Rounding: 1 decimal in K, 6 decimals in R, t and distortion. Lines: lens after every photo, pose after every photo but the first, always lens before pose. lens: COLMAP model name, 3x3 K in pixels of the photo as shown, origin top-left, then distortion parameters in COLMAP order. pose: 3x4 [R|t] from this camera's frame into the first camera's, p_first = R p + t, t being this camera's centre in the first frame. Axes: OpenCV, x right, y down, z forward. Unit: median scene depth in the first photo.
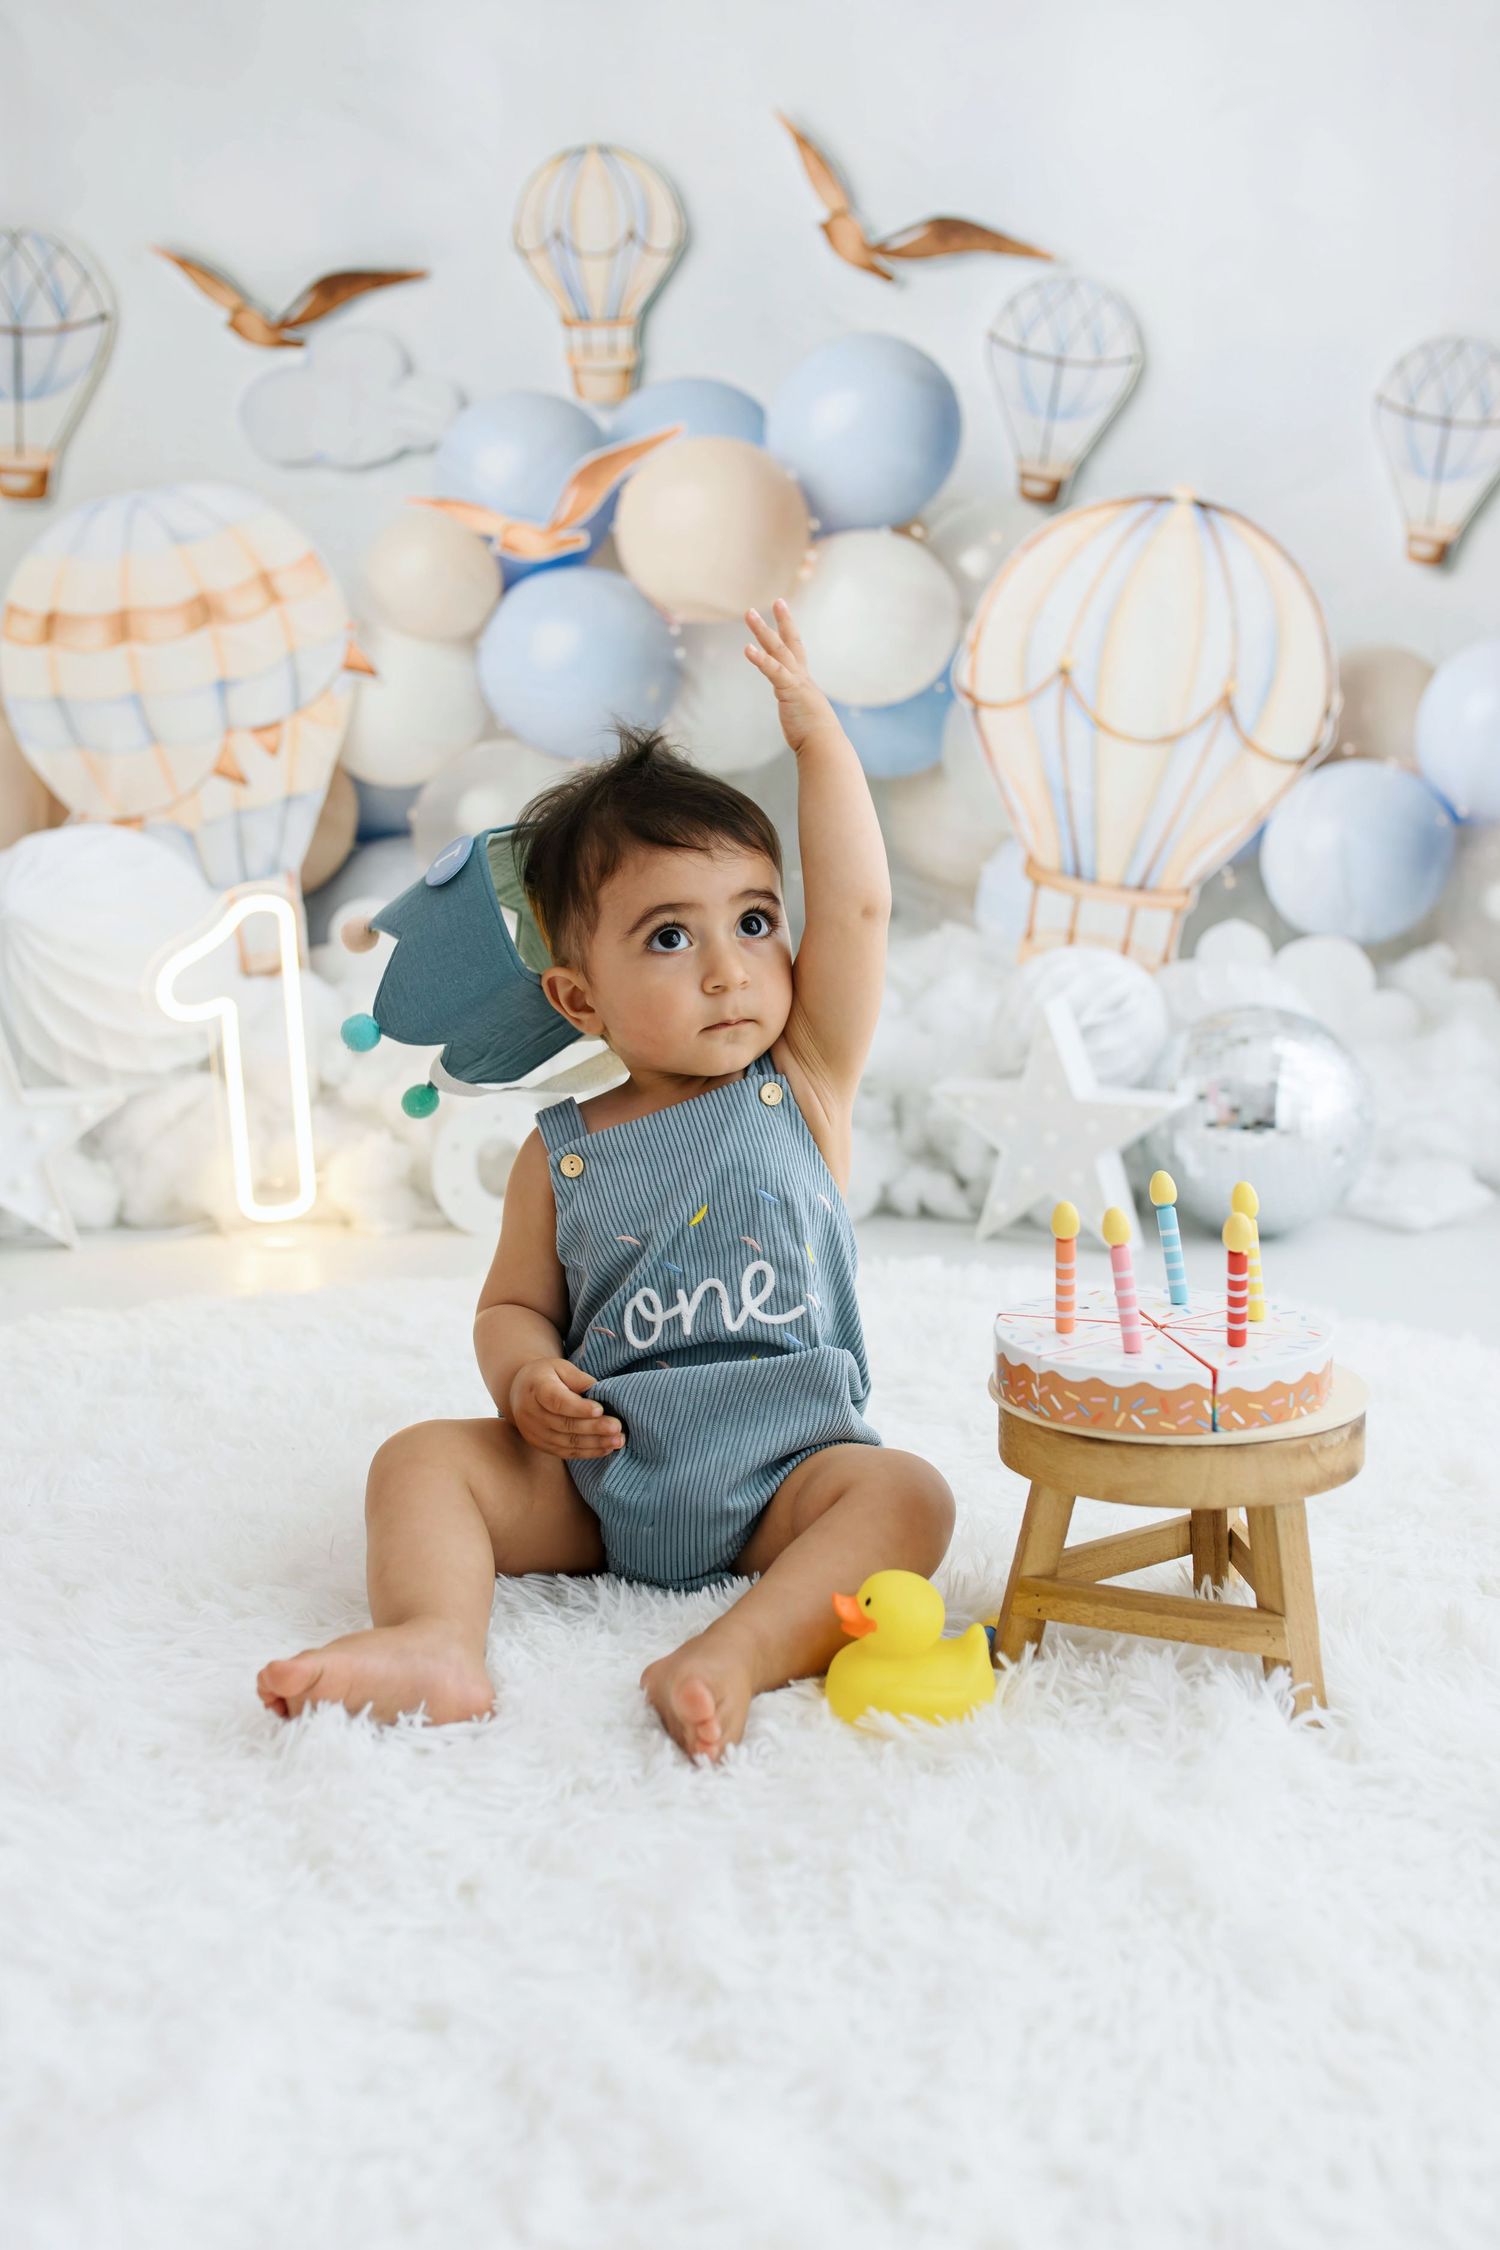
lens RADIAL K [[2023.5, 0, 744.7], [0, 2023.5, 1105.8], [0, 0, 1]] dist [-0.050721, 0.047383]
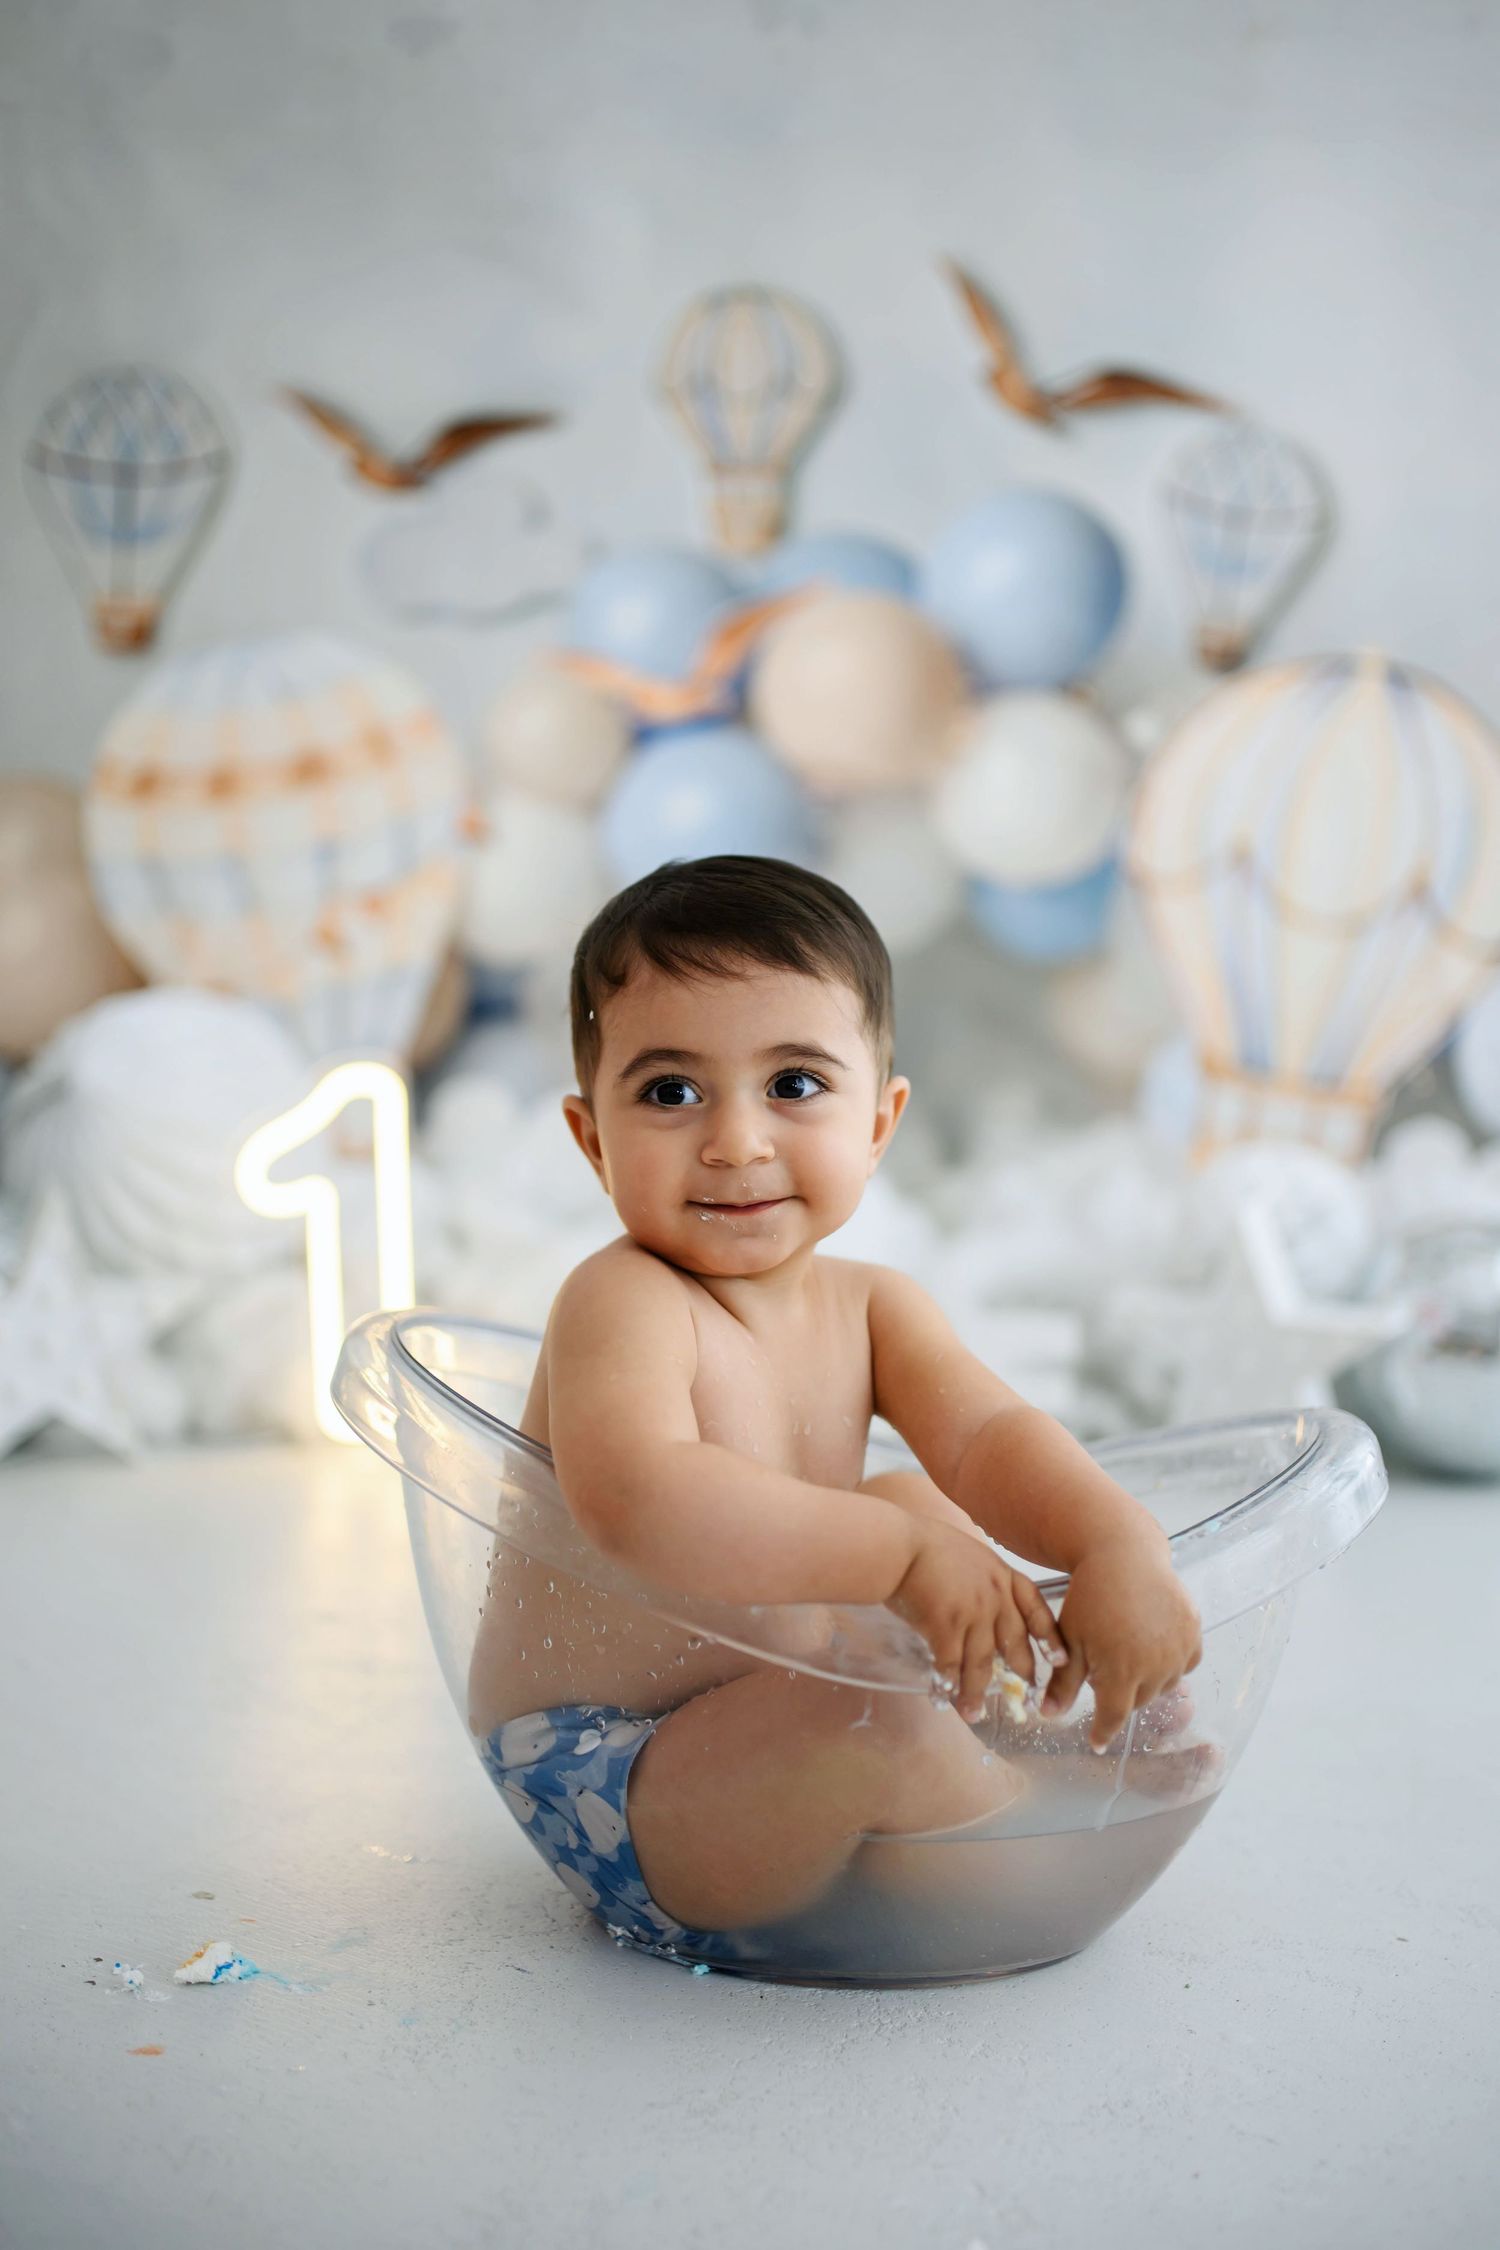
lens RADIAL K [[2023.5, 0, 758.6], [0, 2023.5, 1131.6], [0, 0, 1]] dist [-0.050721, 0.047383]
pose [[0.999273, 0.018969, -0.033081, -0.028280], [-0.022018, 0.995291, -0.094394, 0.003623], [0.031135, 0.095053, 0.994985, 0.096888]]
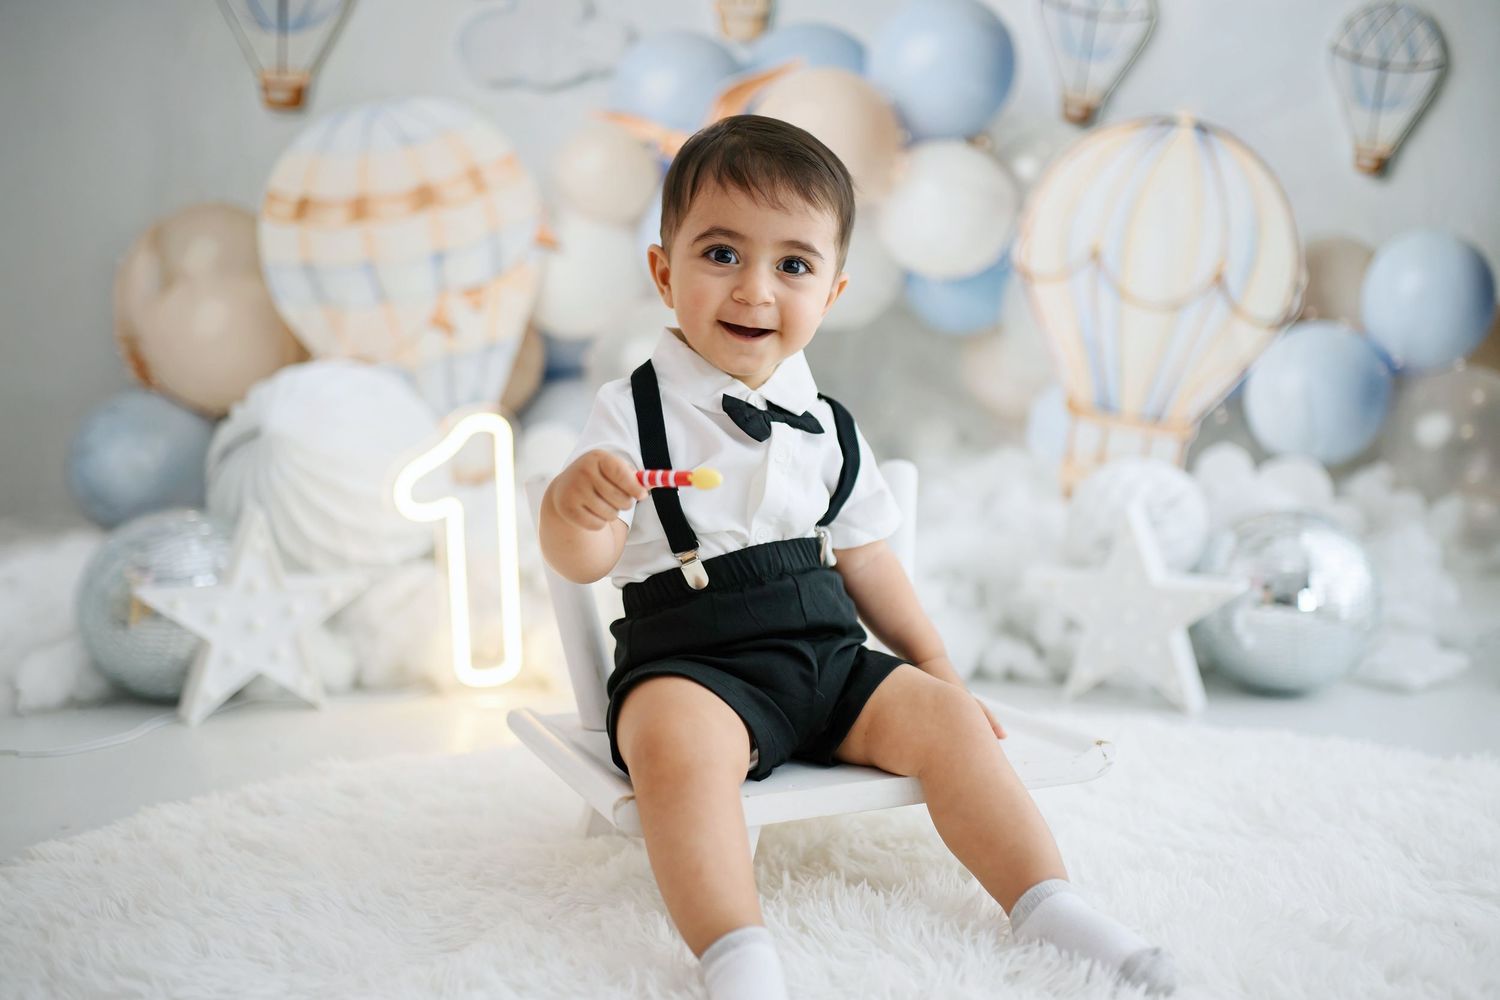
lens RADIAL K [[1349.0, 0, 751.0], [0, 1349.0, 503.4], [0, 0, 1]] dist [-0.050721, 0.047383]
pose [[0.999577, 0.003099, 0.028930, -0.087799], [-0.001257, 0.997982, -0.063493, -0.000271], [-0.029069, 0.063430, 0.997563, 0.163179]]
